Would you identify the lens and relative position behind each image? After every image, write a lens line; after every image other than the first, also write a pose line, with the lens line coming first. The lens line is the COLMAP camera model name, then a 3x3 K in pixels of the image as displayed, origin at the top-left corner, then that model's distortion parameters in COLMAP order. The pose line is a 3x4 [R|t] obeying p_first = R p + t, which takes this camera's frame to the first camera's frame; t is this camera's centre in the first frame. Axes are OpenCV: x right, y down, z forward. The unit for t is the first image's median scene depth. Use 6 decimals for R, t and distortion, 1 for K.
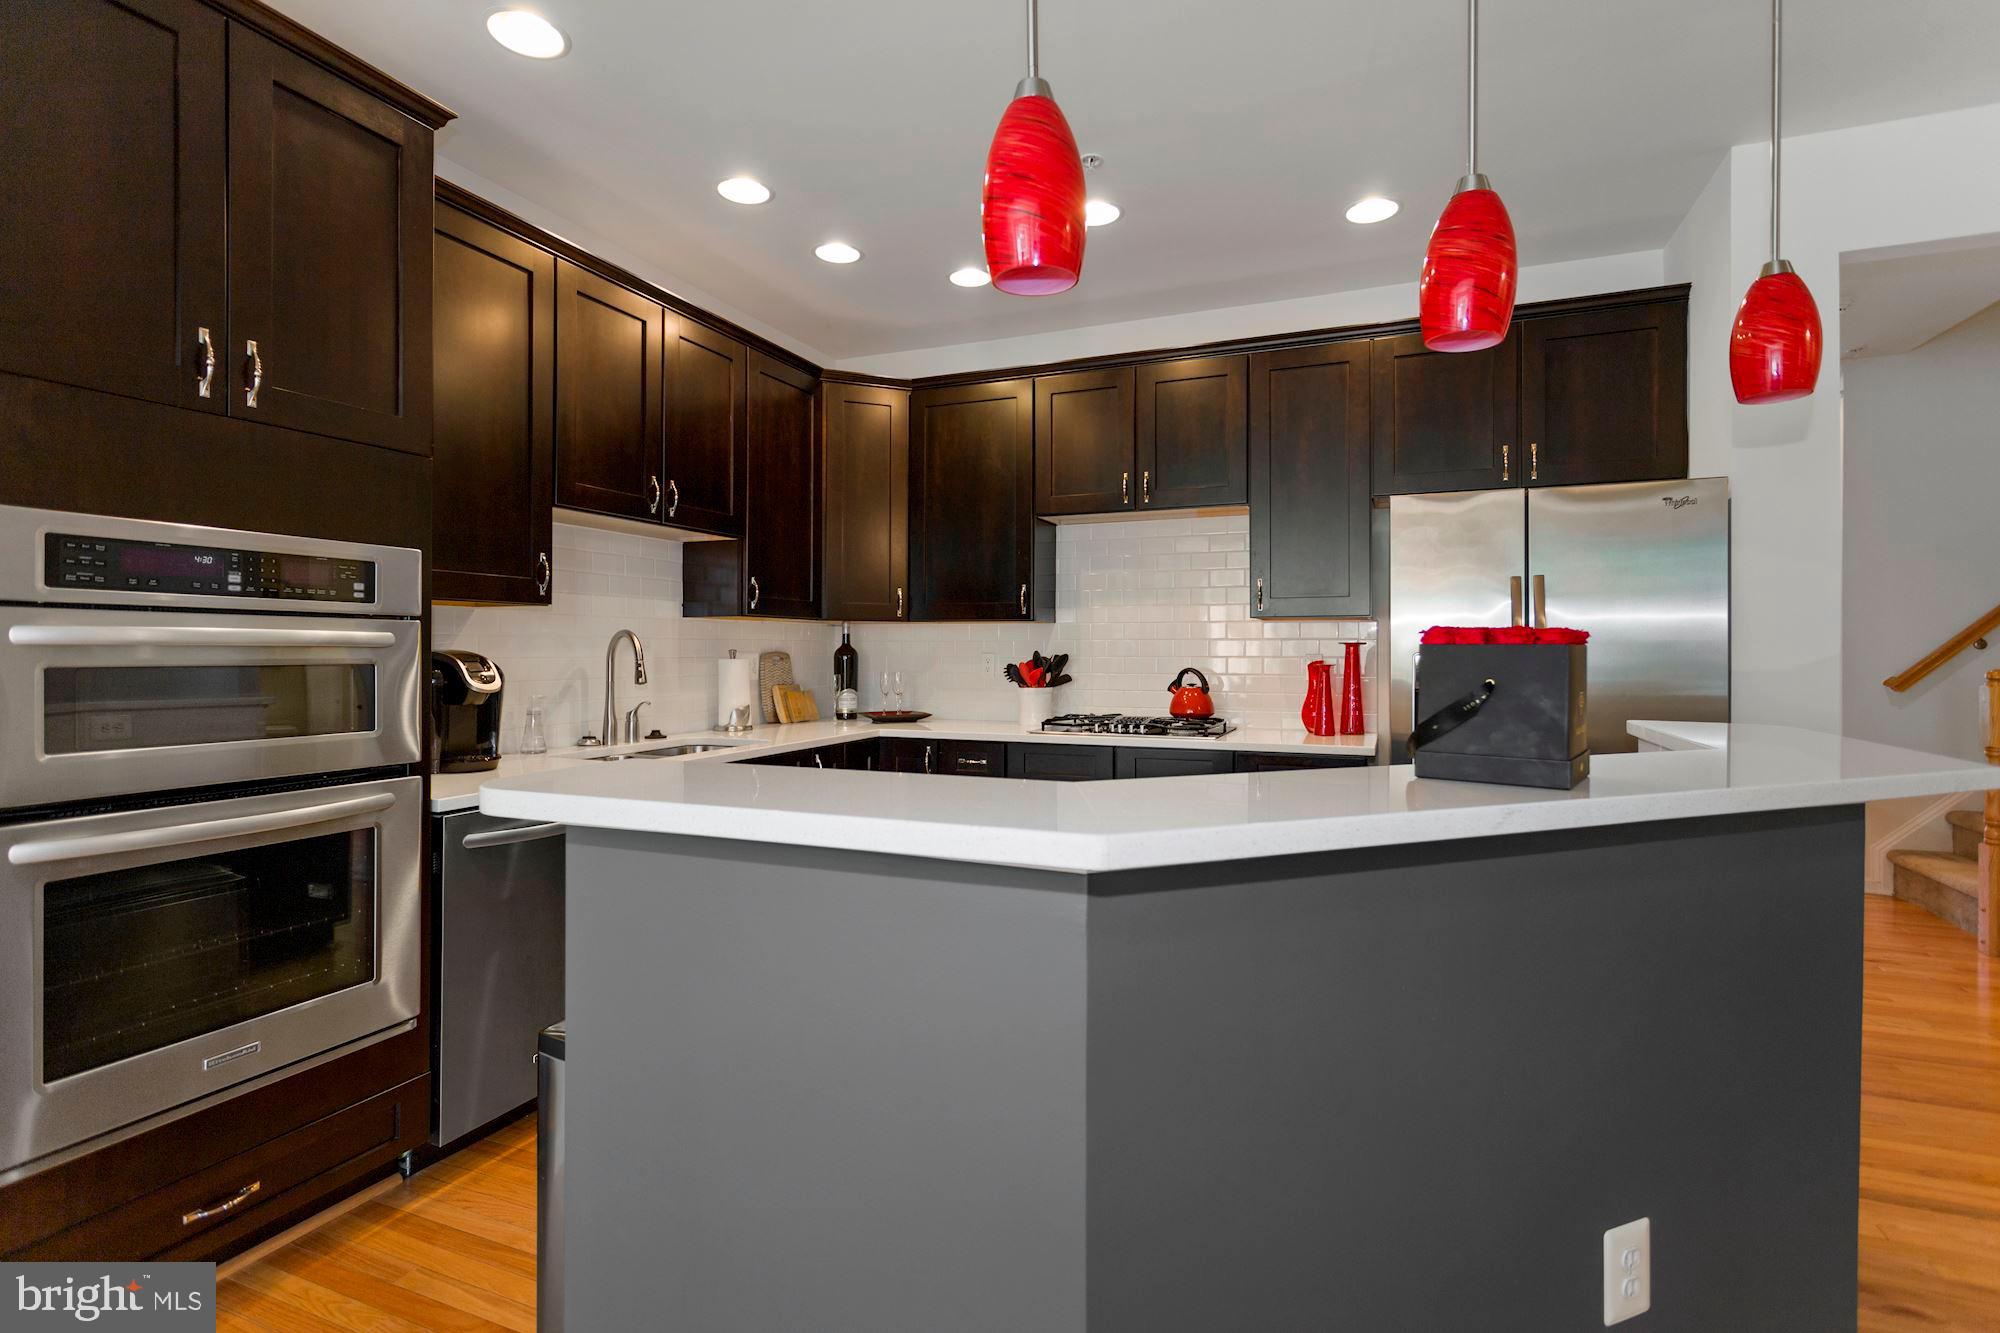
lens RADIAL K [[962.6, 0, 993.6], [0, 962.6, 655.6], [0, 0, 1]] dist [0.002119, 0.000875]
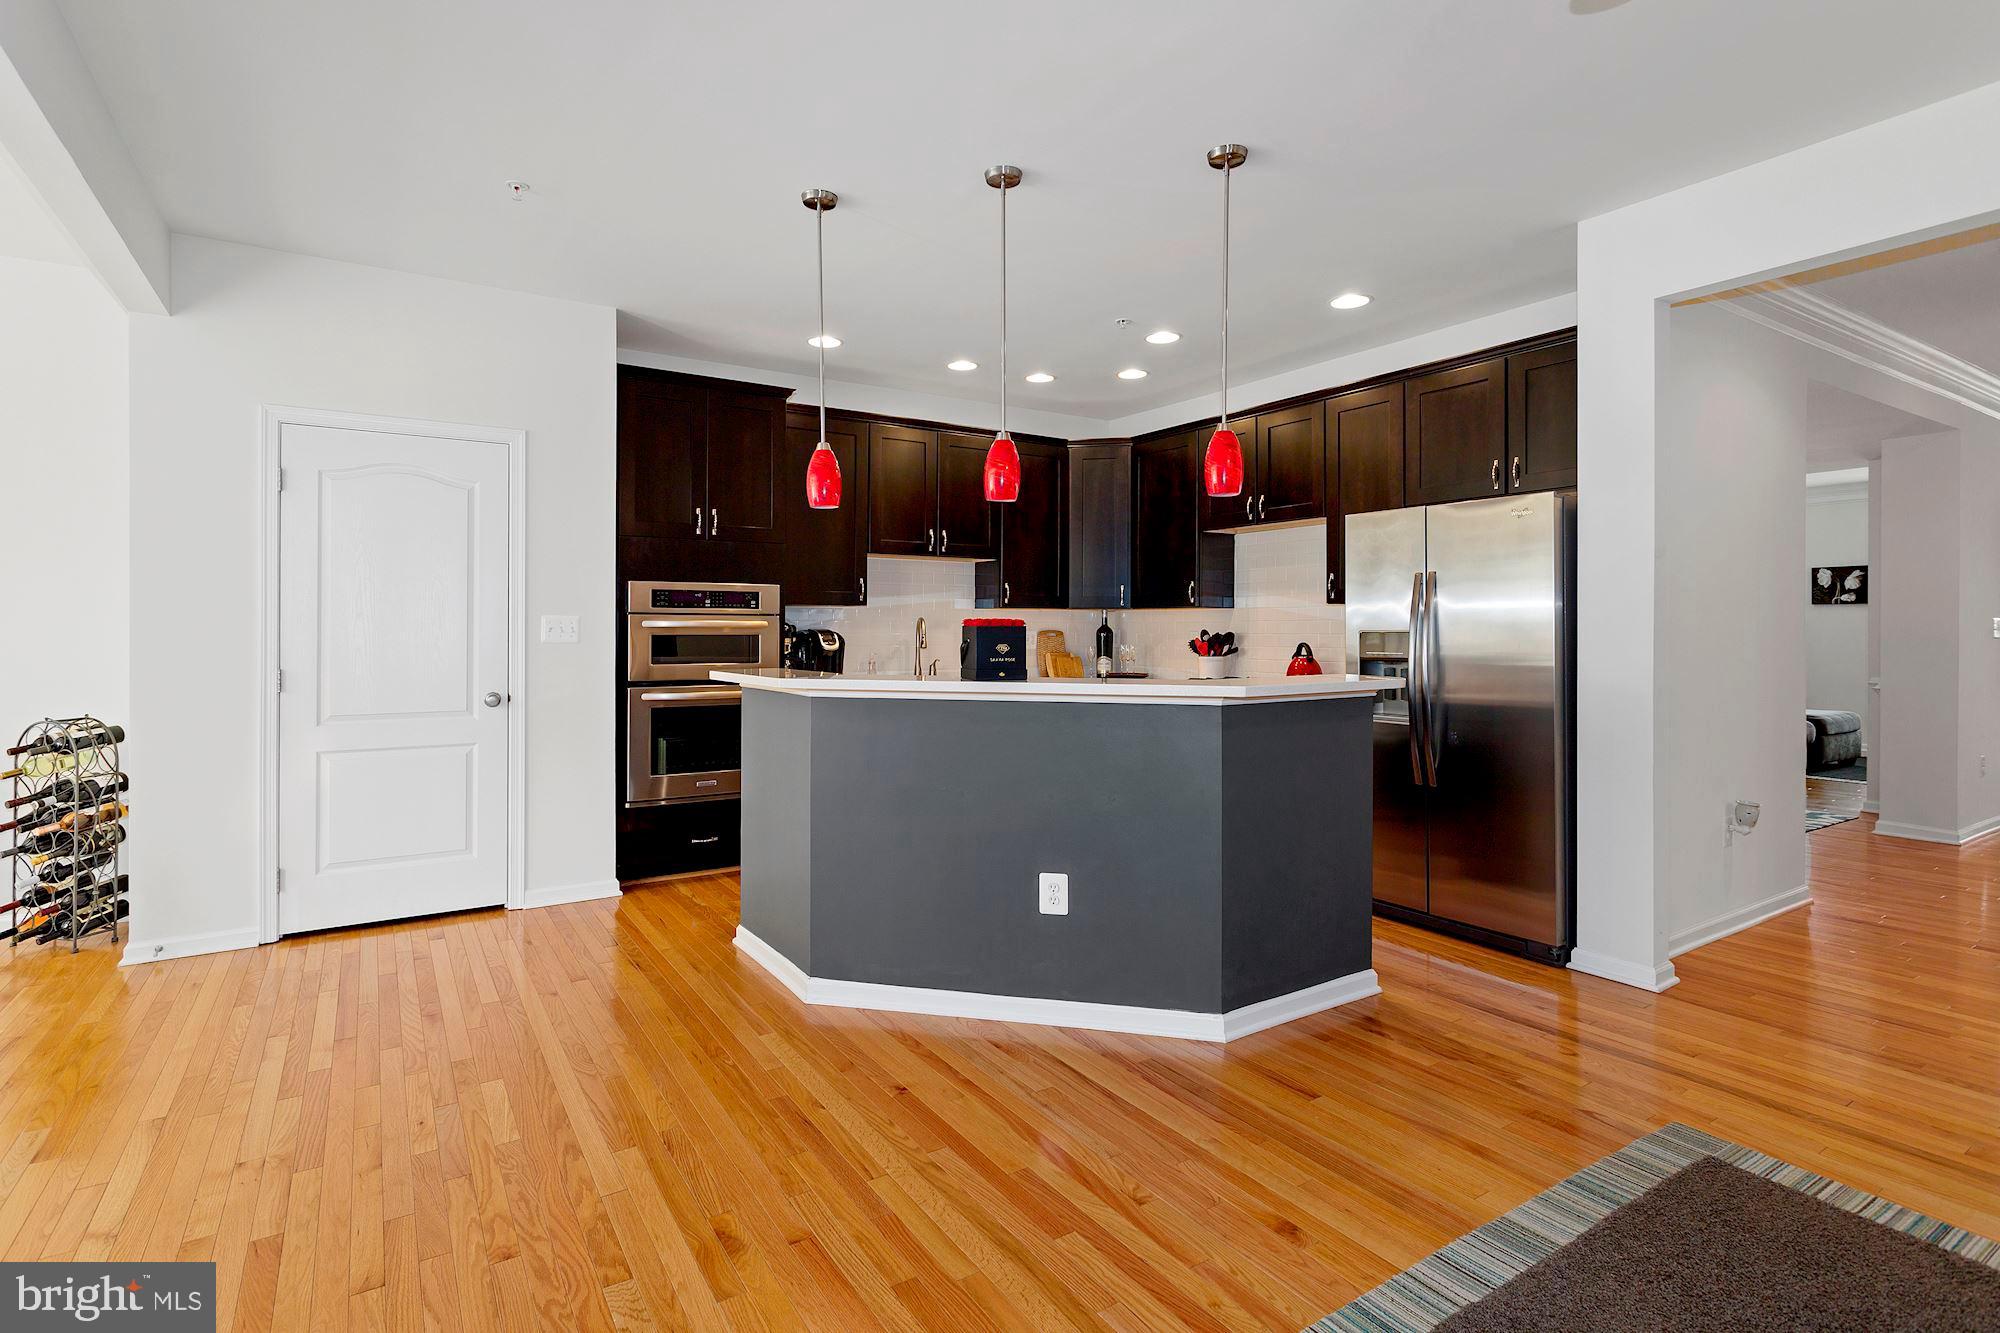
lens RADIAL K [[962.6, 0, 965.2], [0, 962.6, 638.3], [0, 0, 1]] dist [0.002119, 0.000875]
pose [[0.813904, 0.005649, -0.580972, 0.613105], [-0.003634, 0.999983, 0.004631, 0.002625], [0.580988, -0.001658, 0.813910, -0.340668]]
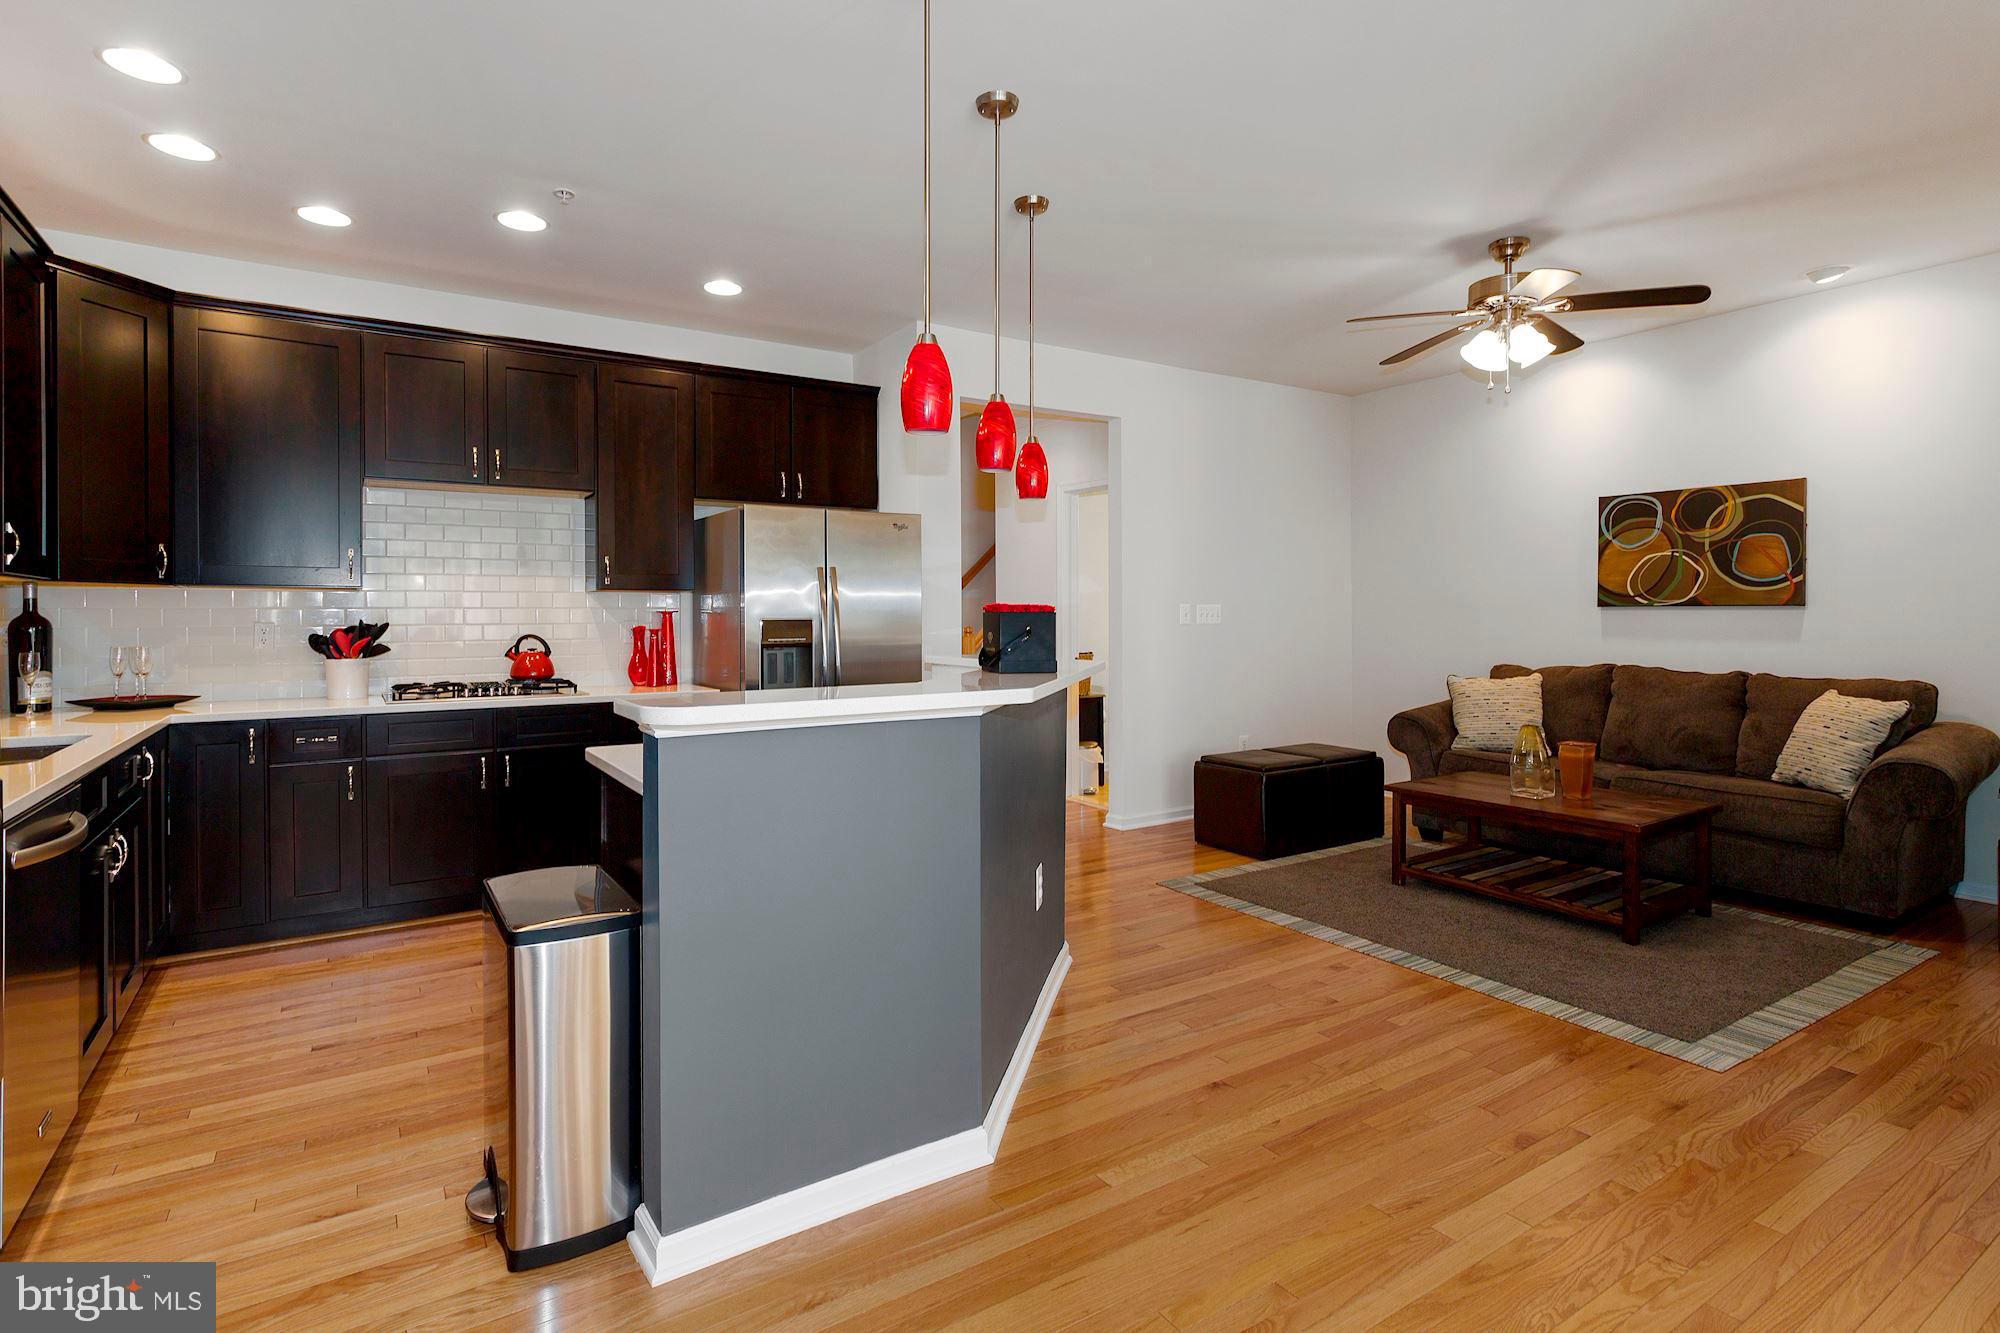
lens RADIAL K [[1008.5, 0, 995.3], [0, 1008.5, 623.1], [0, 0, 1]] dist [0.005458, -0.000599]
pose [[0.560038, -0.008213, 0.828426, -0.464325], [0.011496, 0.999932, 0.002142, 0.004331], [-0.828387, 0.008324, 0.560094, -0.081146]]
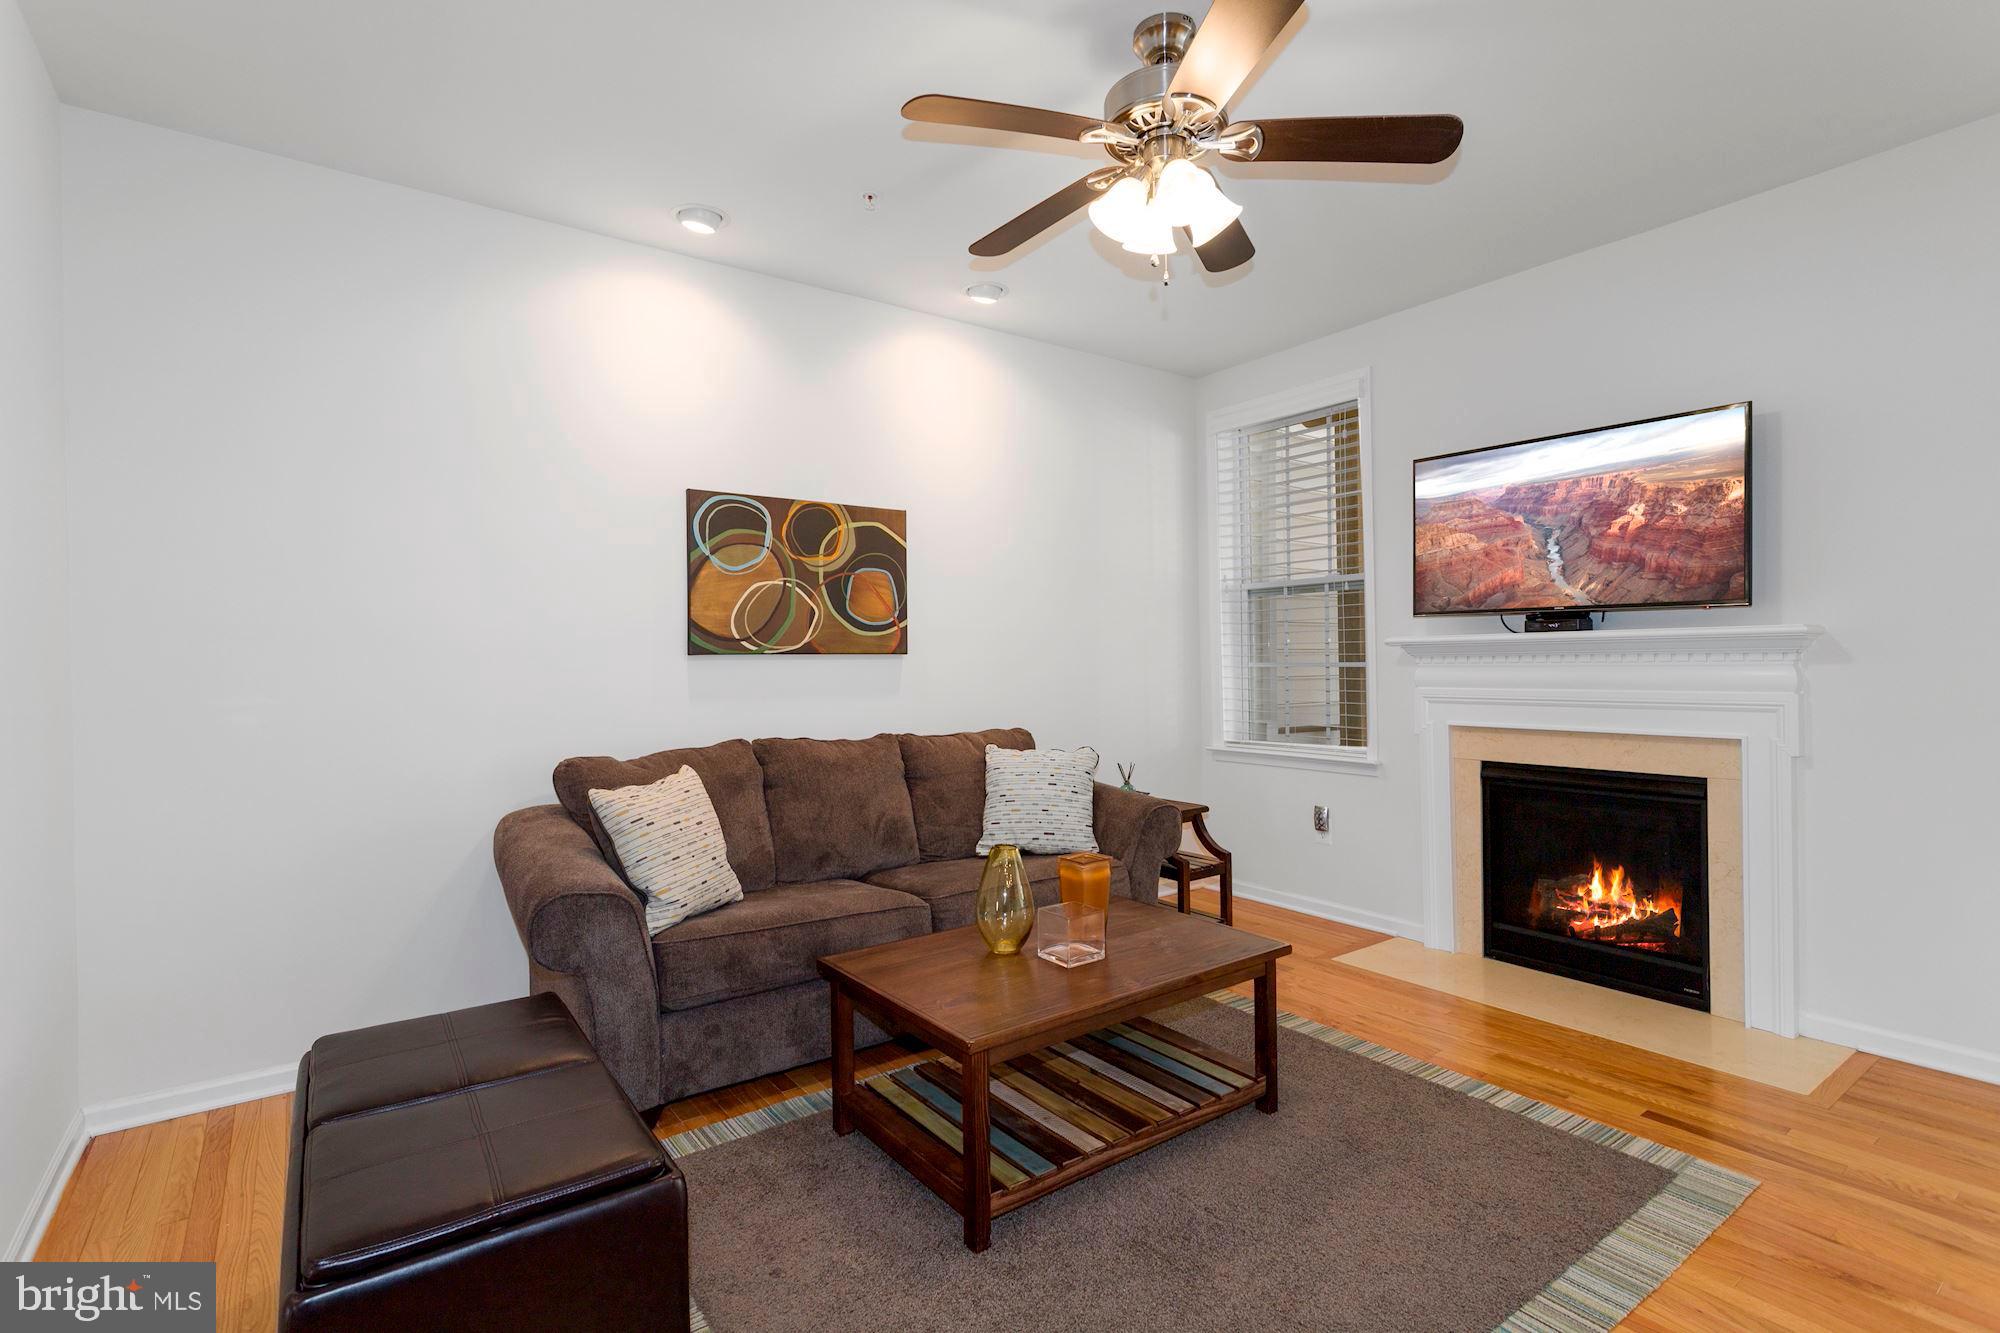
lens RADIAL K [[962.6, 0, 981.0], [0, 962.6, 664.3], [0, 0, 1]] dist [0.002119, 0.000875]
pose [[-0.842683, 0.020307, 0.538027, 0.465872], [0.023730, 0.999718, -0.000566, 0.009870], [-0.537887, 0.012290, -0.842928, 0.610838]]
